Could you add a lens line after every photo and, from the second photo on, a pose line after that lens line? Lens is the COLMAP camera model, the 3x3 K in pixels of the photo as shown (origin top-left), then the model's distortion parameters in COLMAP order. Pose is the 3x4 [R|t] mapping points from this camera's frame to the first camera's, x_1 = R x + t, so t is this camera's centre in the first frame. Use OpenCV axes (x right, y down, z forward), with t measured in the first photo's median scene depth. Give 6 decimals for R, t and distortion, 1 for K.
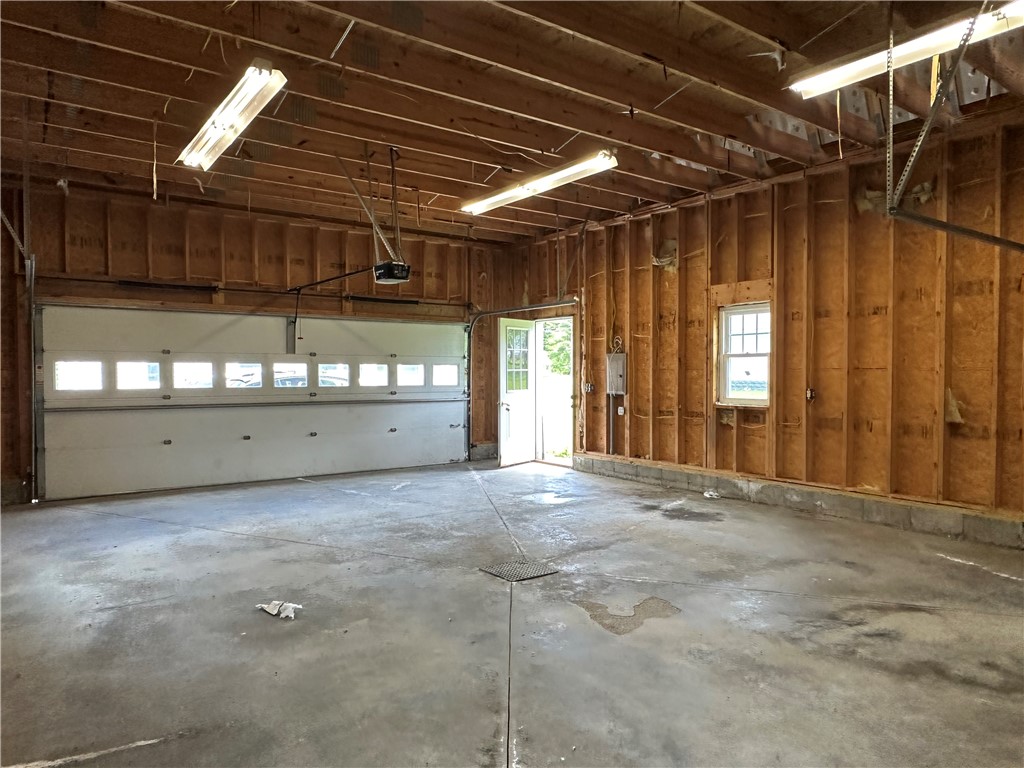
lens RADIAL K [[680.2, 0, 512.0], [0, 680.2, 384.0], [0, 0, 1]] dist [0.000849, 0.000394]
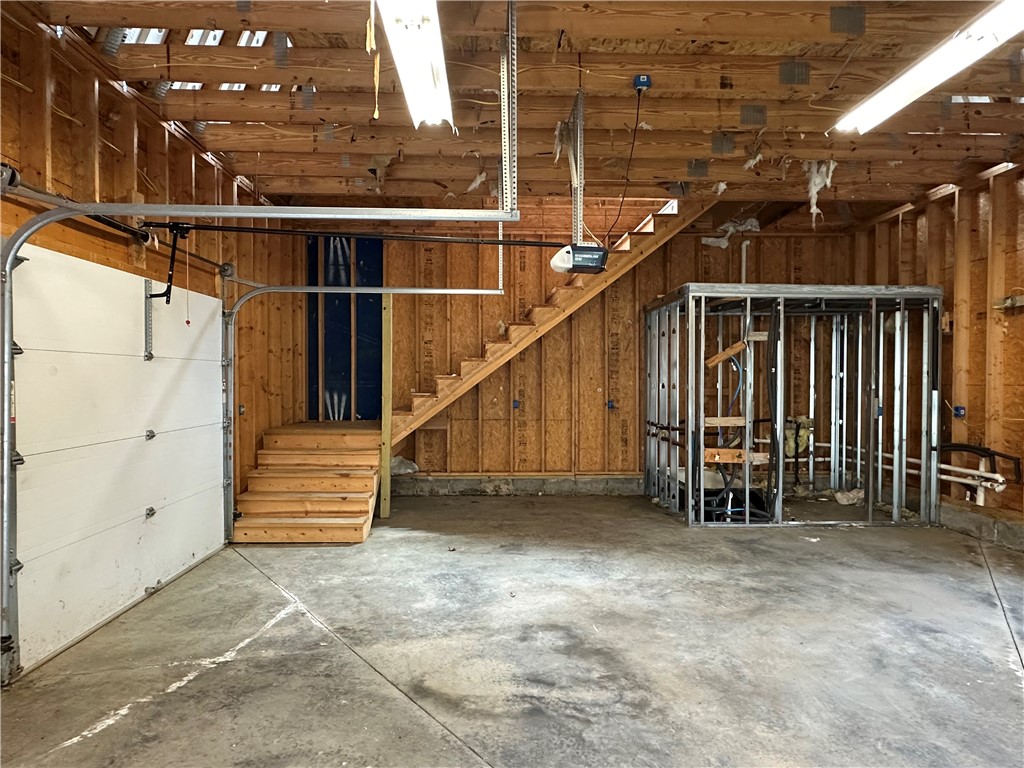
lens RADIAL K [[604.4, 0, 512.0], [0, 604.4, 384.0], [0, 0, 1]] dist [-0.000103, 0.000813]
pose [[-0.827897, -0.004869, 0.560859, 0.117250], [0.011722, 0.999594, 0.025982, -0.053005], [-0.560758, 0.028085, -0.827503, 1.696593]]
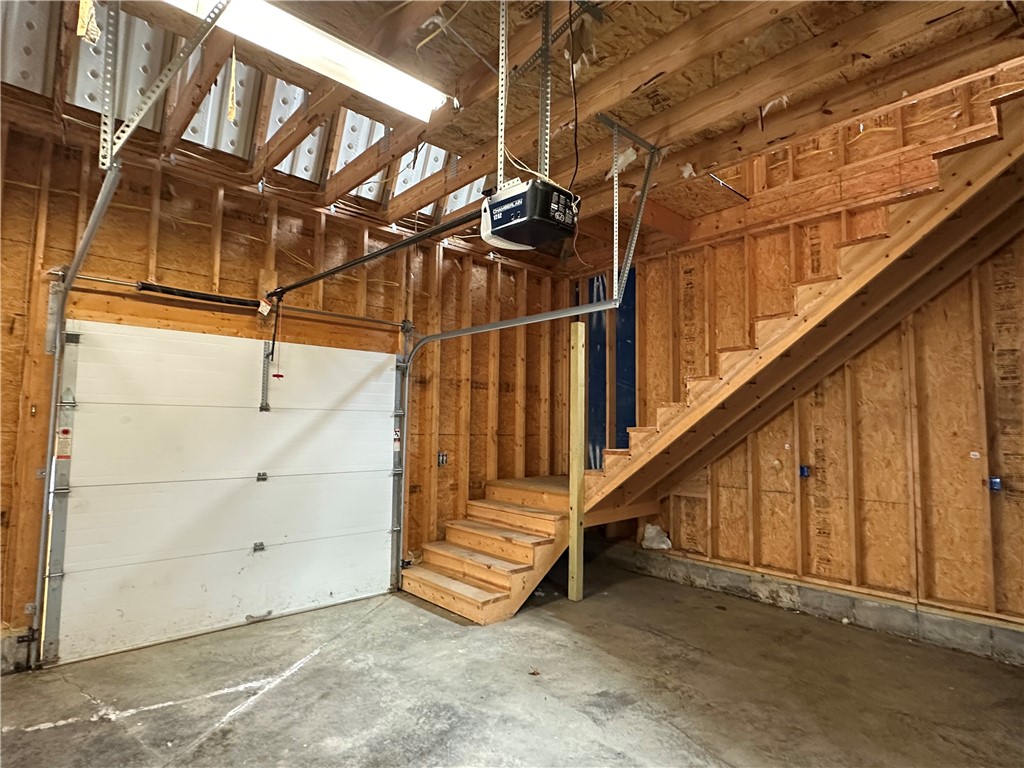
lens RADIAL K [[542.7, 0, 512.0], [0, 542.7, 384.0], [0, 0, 1]] dist [0.000445, 0.000270]
pose [[-0.103457, 0.079431, 0.991457, 0.098346], [0.011037, 0.996836, -0.078710, -0.037334], [-0.994573, 0.002800, -0.104006, 0.766482]]
